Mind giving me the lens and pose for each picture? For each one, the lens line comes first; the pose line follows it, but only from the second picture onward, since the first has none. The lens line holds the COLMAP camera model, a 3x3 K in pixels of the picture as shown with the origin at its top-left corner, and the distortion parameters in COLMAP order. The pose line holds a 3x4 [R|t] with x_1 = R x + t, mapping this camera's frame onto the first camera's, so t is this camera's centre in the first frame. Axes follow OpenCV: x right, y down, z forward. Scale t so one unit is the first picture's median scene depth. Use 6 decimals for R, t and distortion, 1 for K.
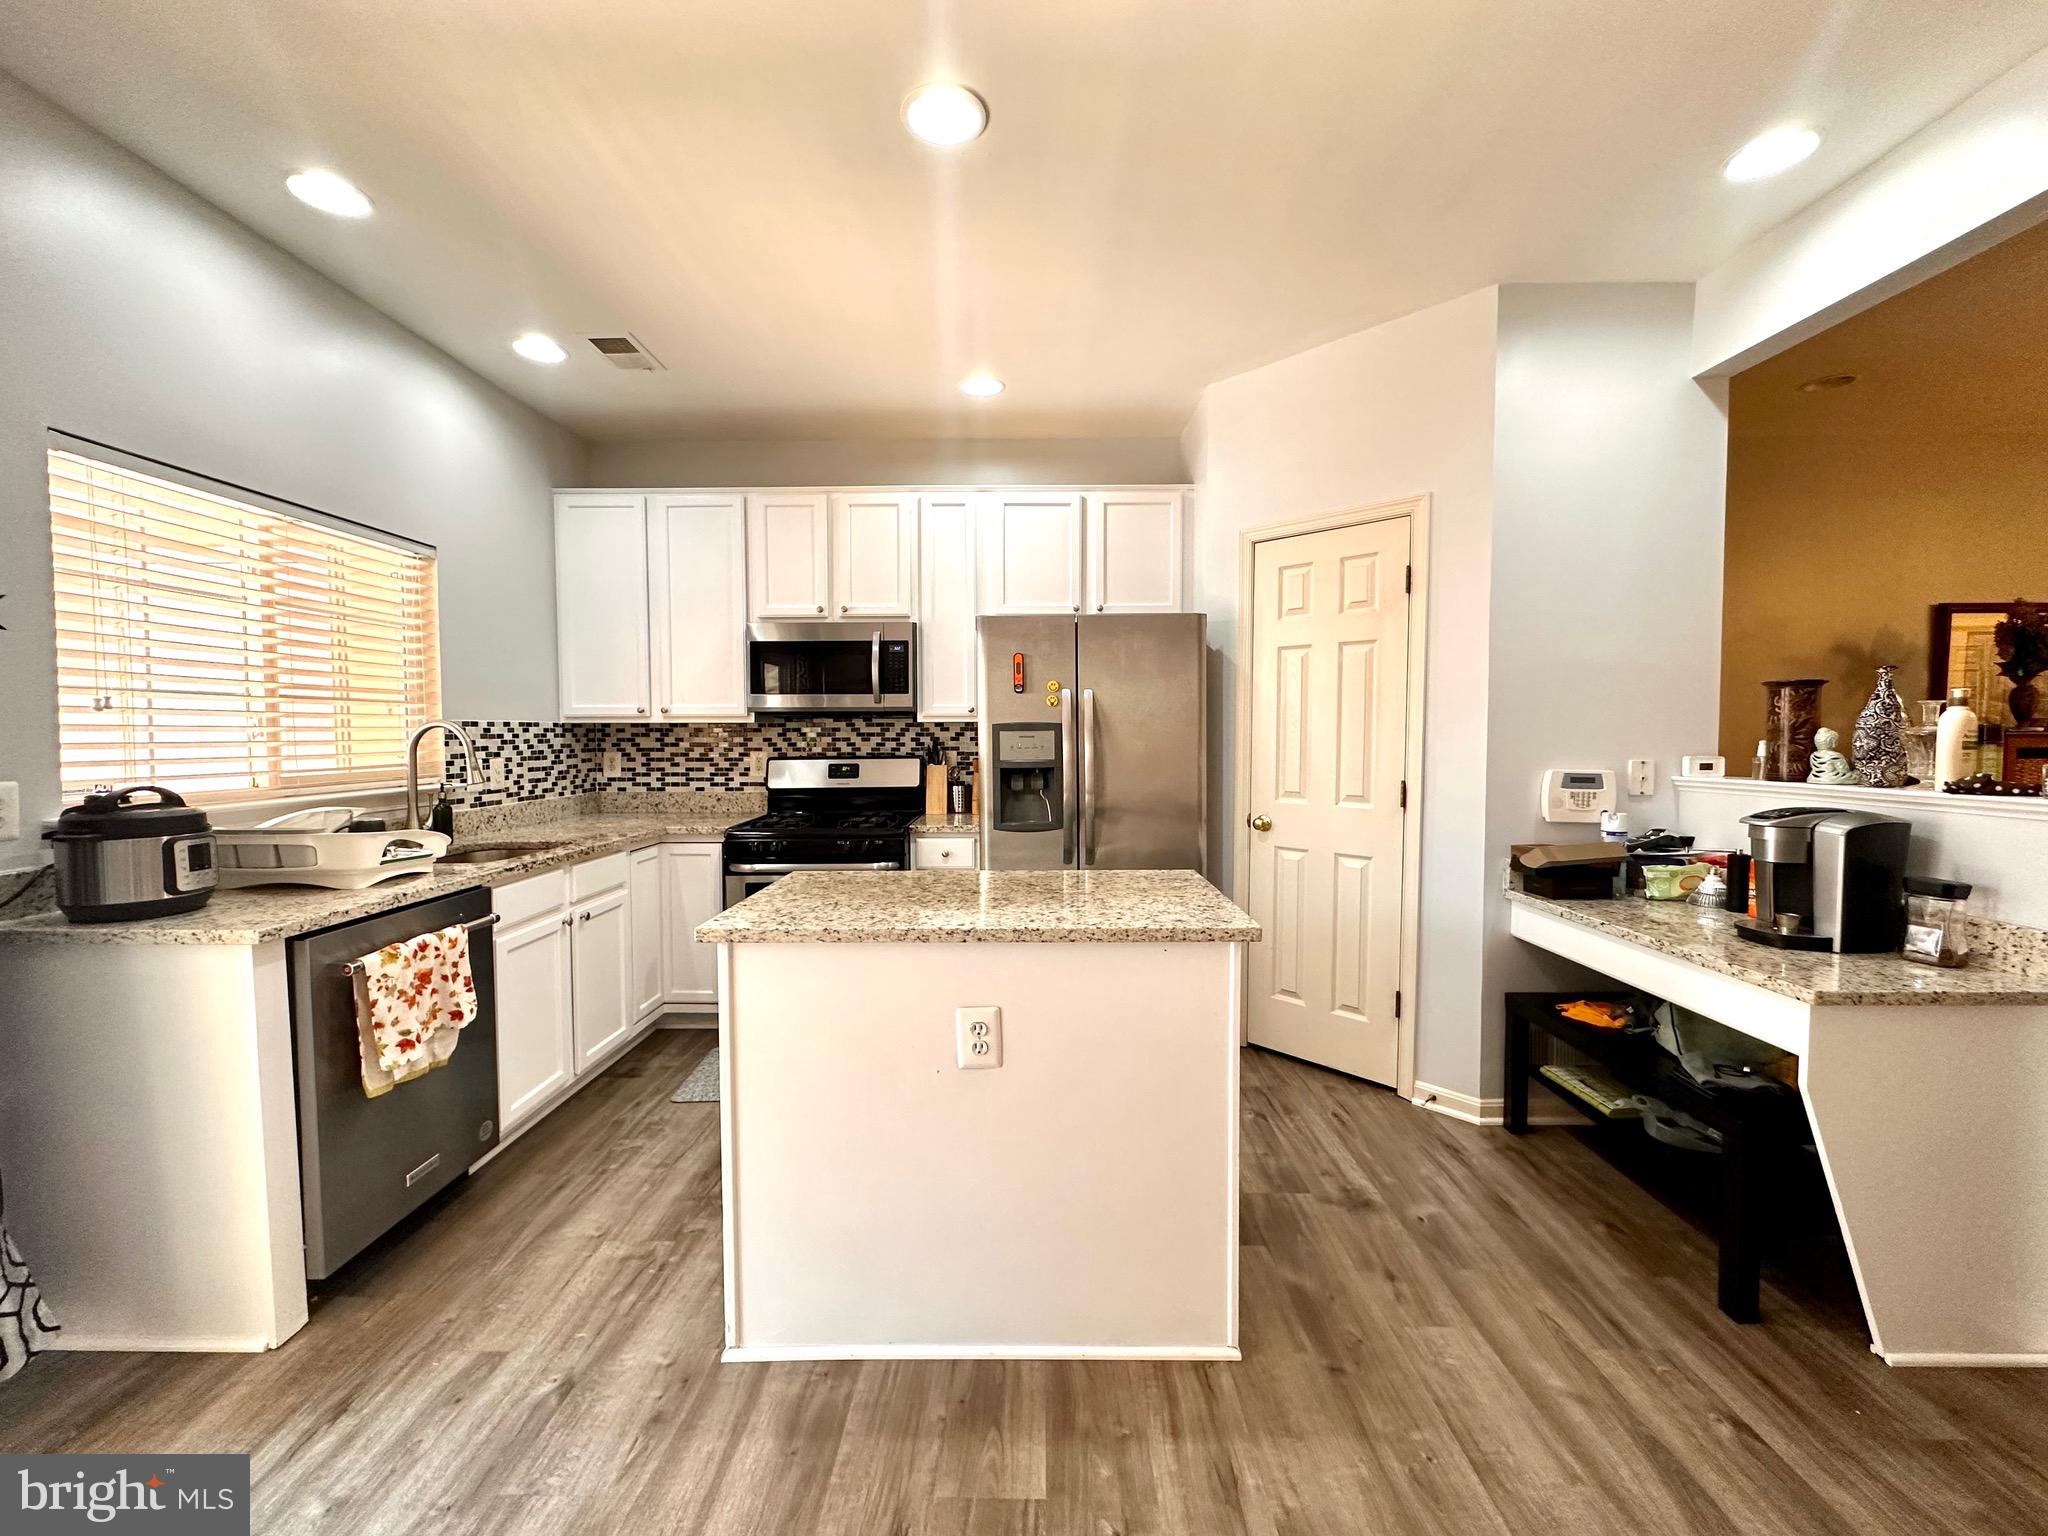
lens RADIAL K [[817.8, 0, 1021.7], [0, 817.8, 769.0], [0, 0, 1]] dist [-0.003183, 0.000398]
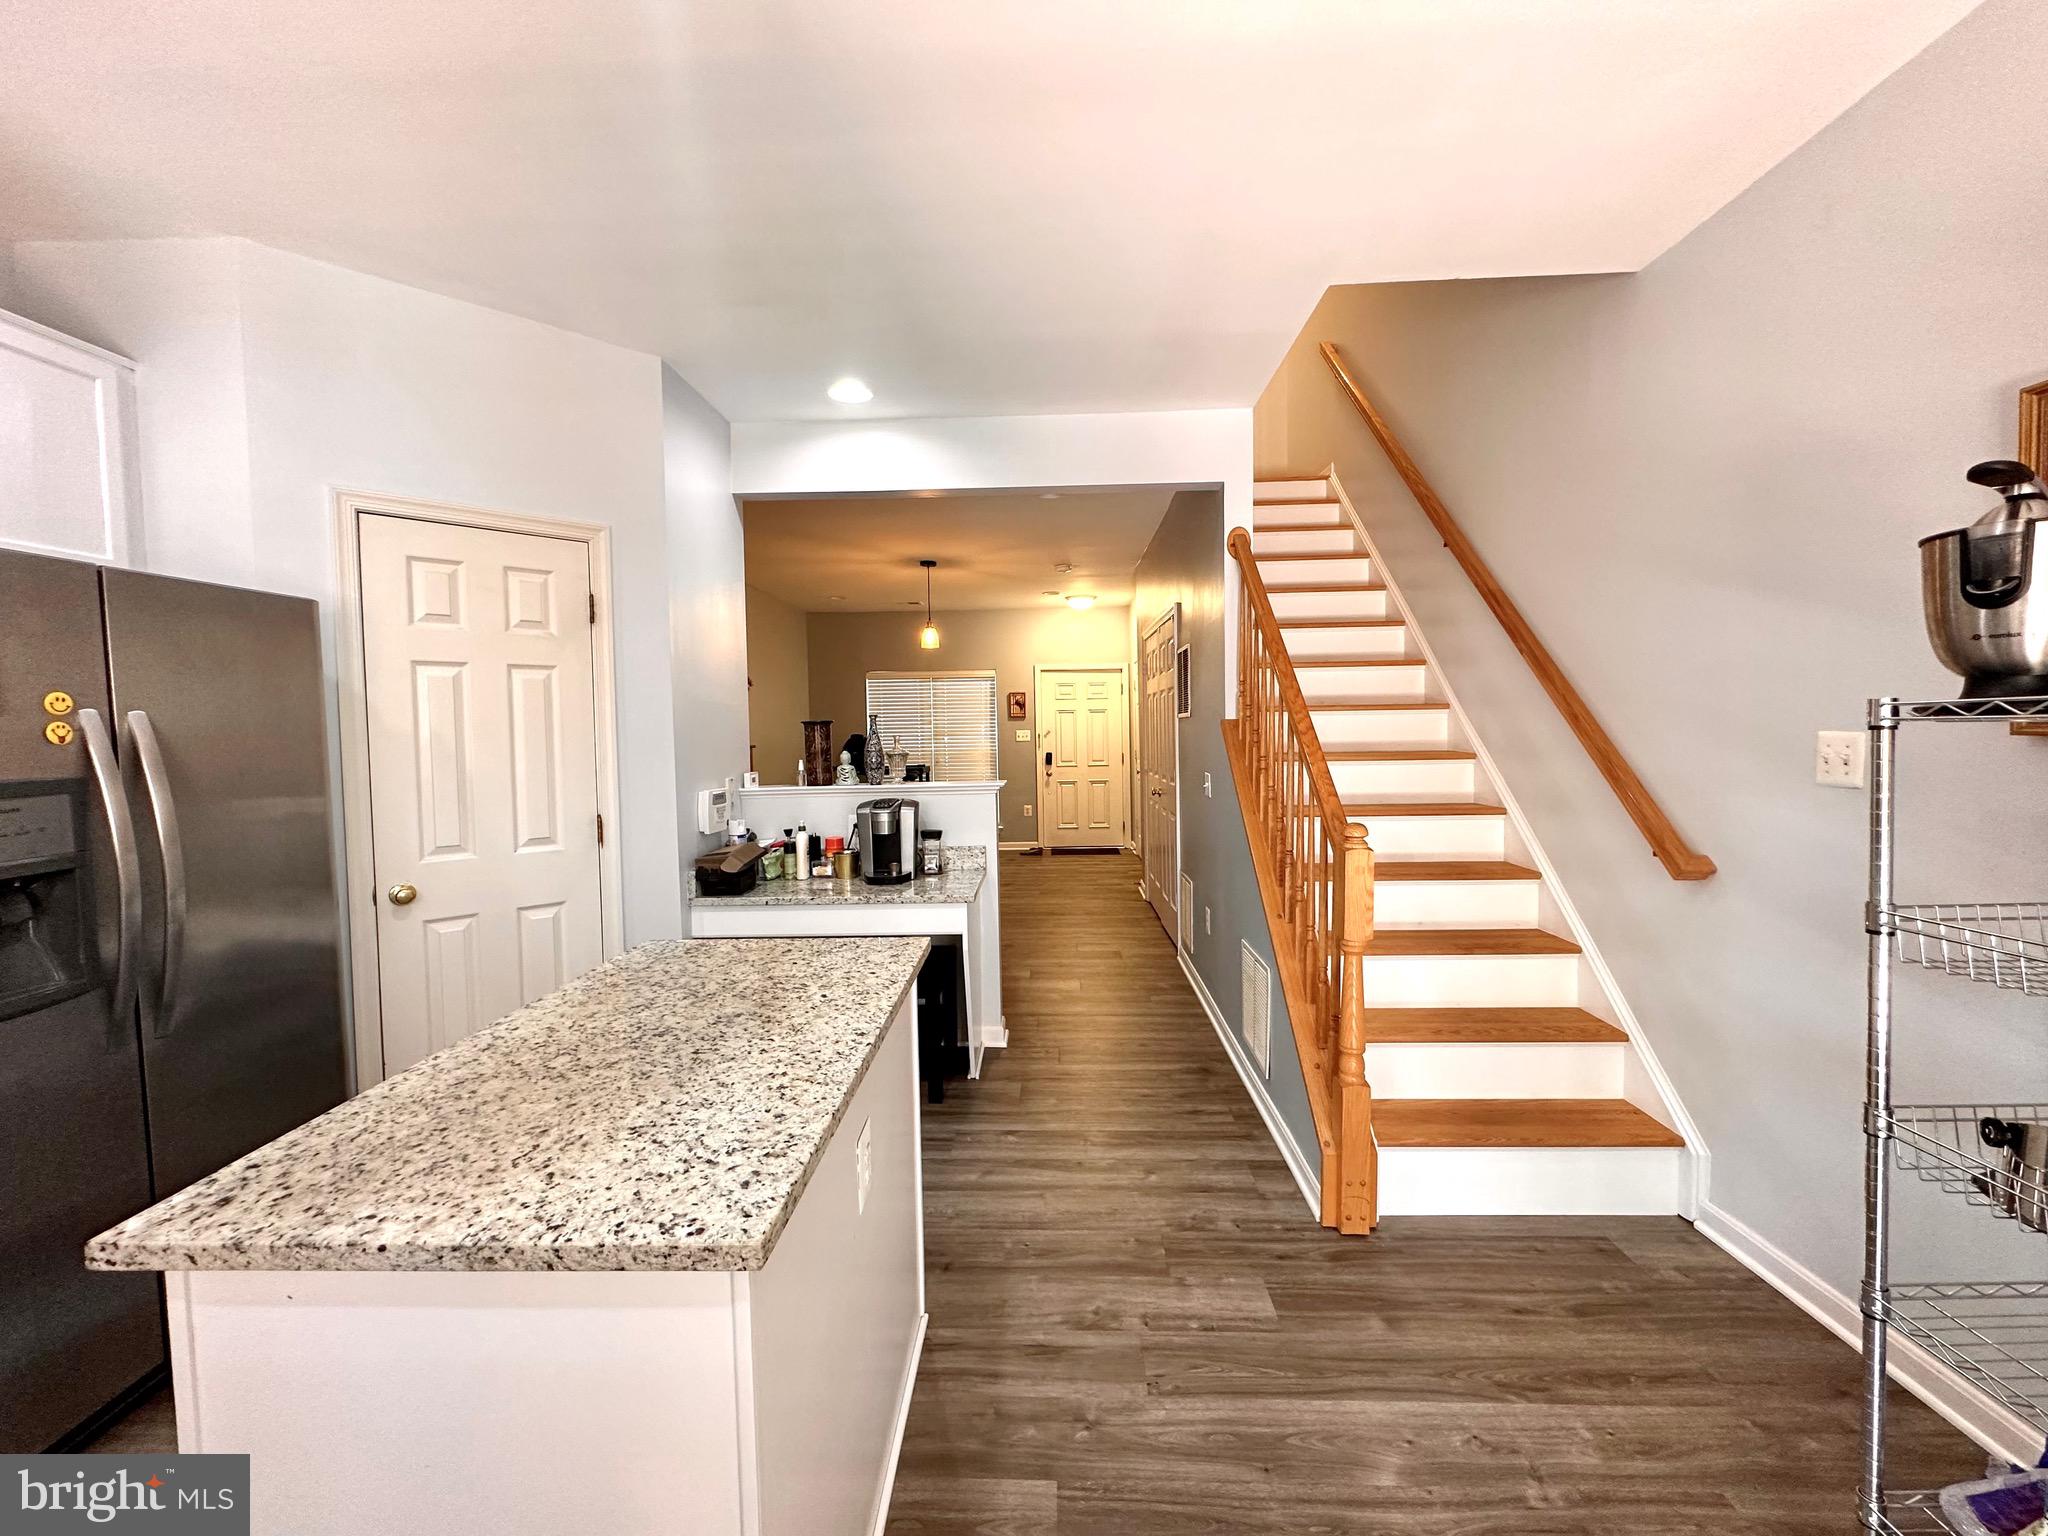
lens RADIAL K [[817.8, 0, 1032.0], [0, 817.8, 769.7], [0, 0, 1]] dist [-0.003183, 0.000398]
pose [[0.012170, -0.051504, 0.998599, -0.434307], [0.062448, 0.996762, 0.050649, -0.048926], [-0.997974, 0.061744, 0.015347, 0.409206]]
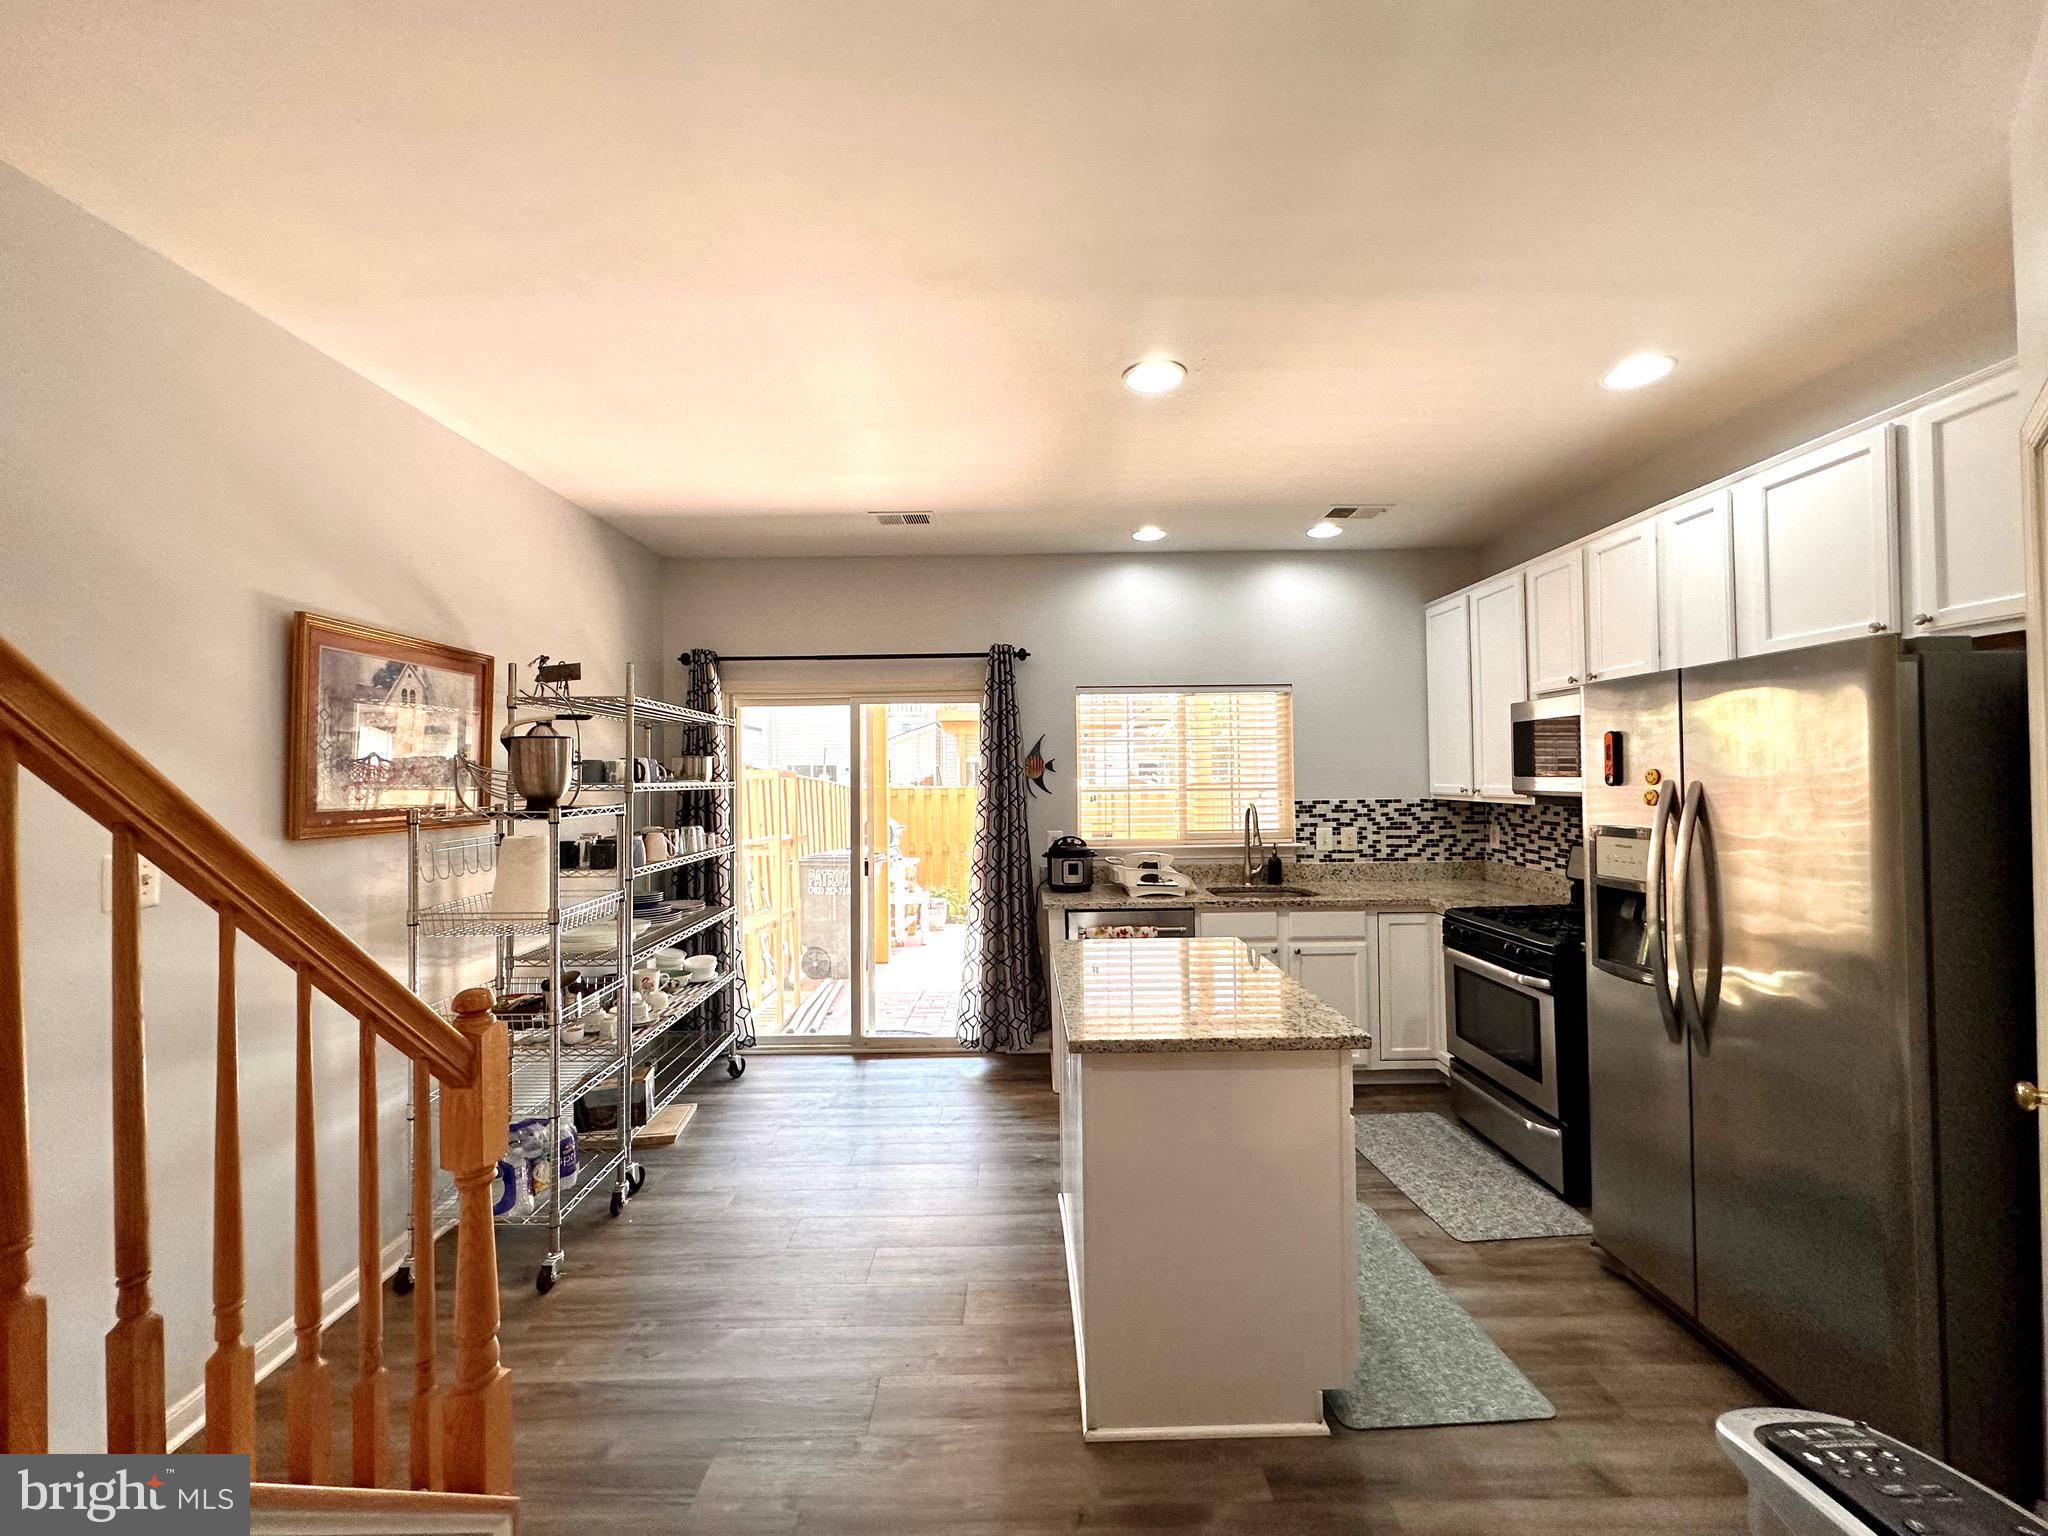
lens RADIAL K [[817.8, 0, 1023.1], [0, 817.8, 768.6], [0, 0, 1]] dist [-0.003183, 0.000398]
pose [[0.014164, -0.006965, -0.999875, 0.707227], [-0.031914, 0.999463, -0.007414, -0.083994], [0.999390, 0.032015, 0.013934, 0.453229]]
